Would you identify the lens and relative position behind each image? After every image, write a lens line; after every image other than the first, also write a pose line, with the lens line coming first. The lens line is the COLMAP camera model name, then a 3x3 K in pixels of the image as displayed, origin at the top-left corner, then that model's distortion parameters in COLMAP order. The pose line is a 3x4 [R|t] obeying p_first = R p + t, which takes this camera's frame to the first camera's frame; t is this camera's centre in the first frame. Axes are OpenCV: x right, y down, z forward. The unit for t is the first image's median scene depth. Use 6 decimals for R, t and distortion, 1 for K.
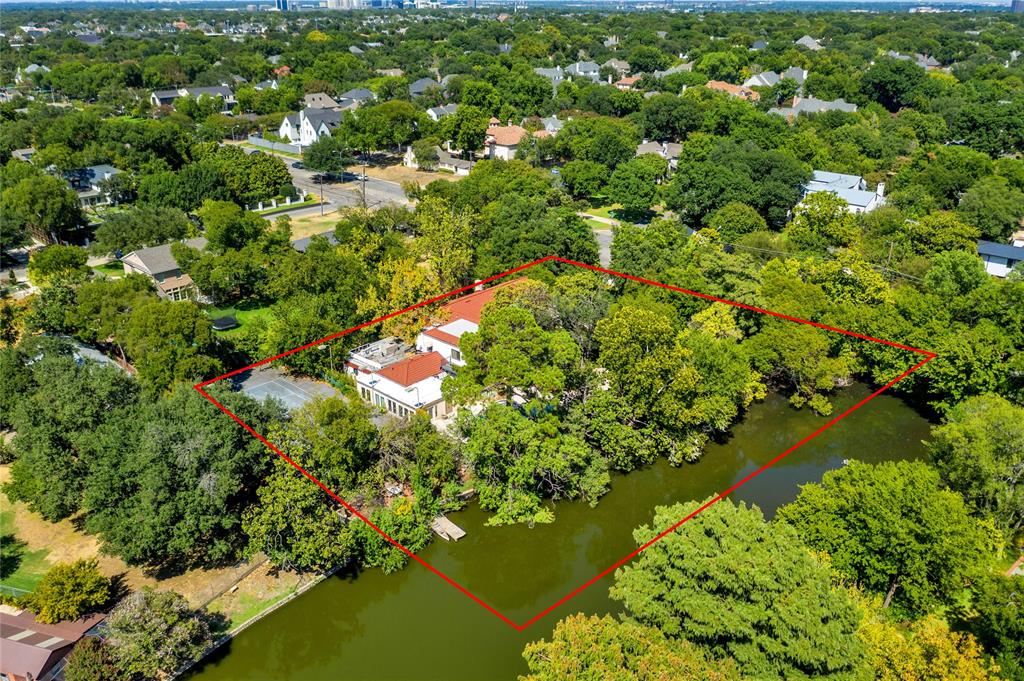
lens RADIAL K [[810.6, 0, 514.9], [0, 810.6, 338.1], [0, 0, 1]] dist [-0.032647, 0.010502]
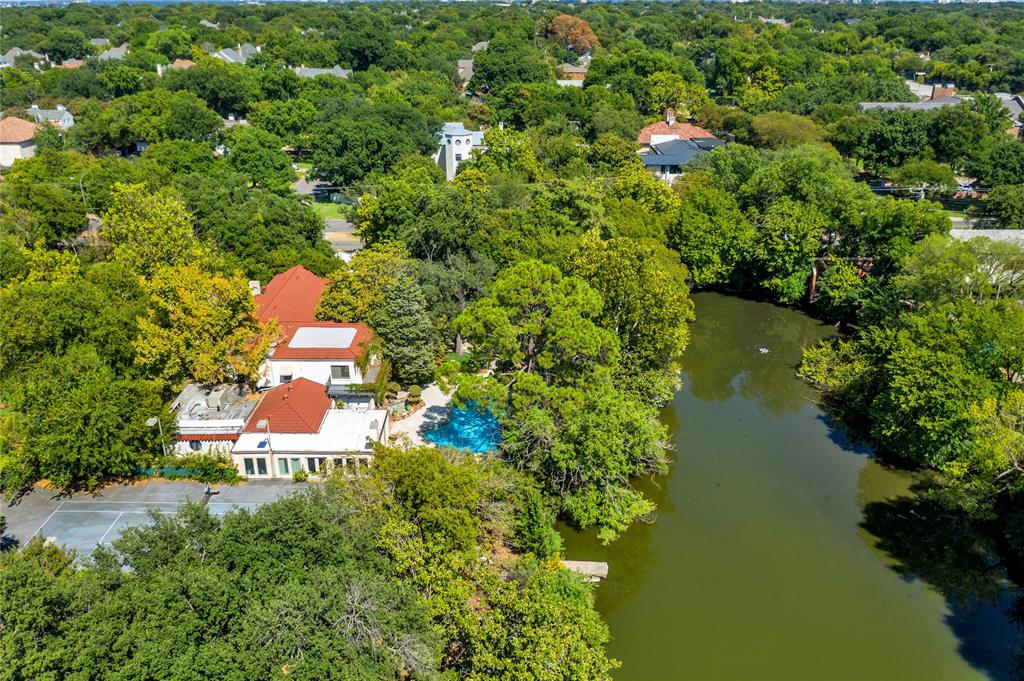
lens RADIAL K [[810.6, 0, 507.8], [0, 810.6, 347.7], [0, 0, 1]] dist [-0.032647, 0.010502]
pose [[0.731592, -0.267011, 0.627279, -0.394759], [0.260994, 0.959709, 0.104119, -0.034483], [-0.629806, 0.087544, 0.771803, 0.345488]]
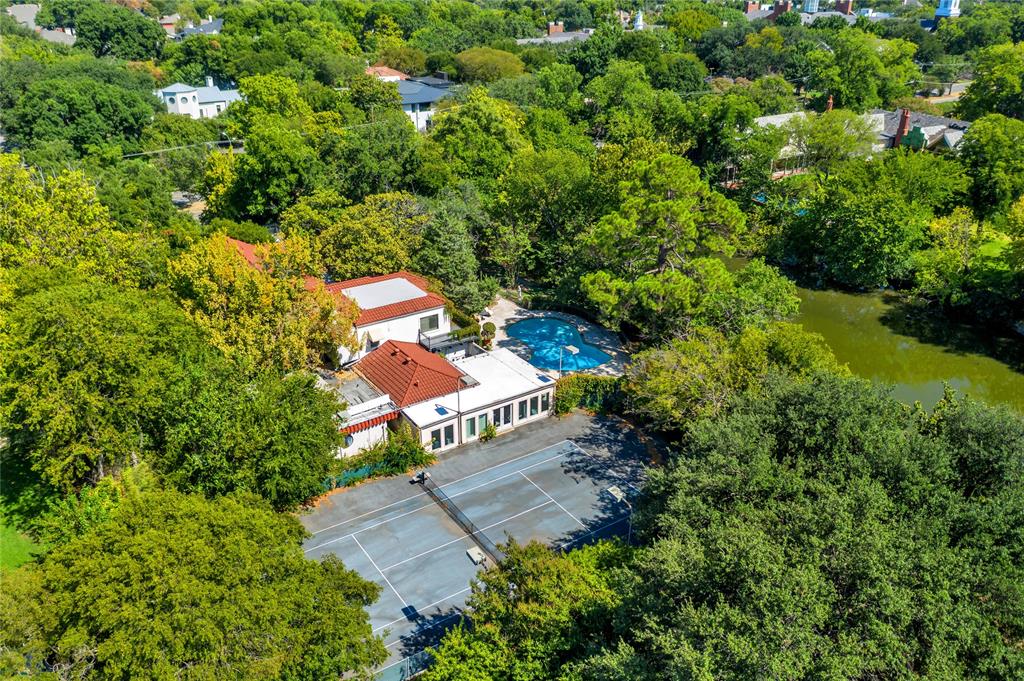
lens RADIAL K [[810.6, 0, 505.9], [0, 810.6, 337.9], [0, 0, 1]] dist [-0.032647, 0.010502]
pose [[0.219558, -0.402767, 0.888579, -0.603406], [0.371263, 0.876769, 0.305679, -0.134907], [-0.902196, 0.262783, 0.342034, 0.715275]]
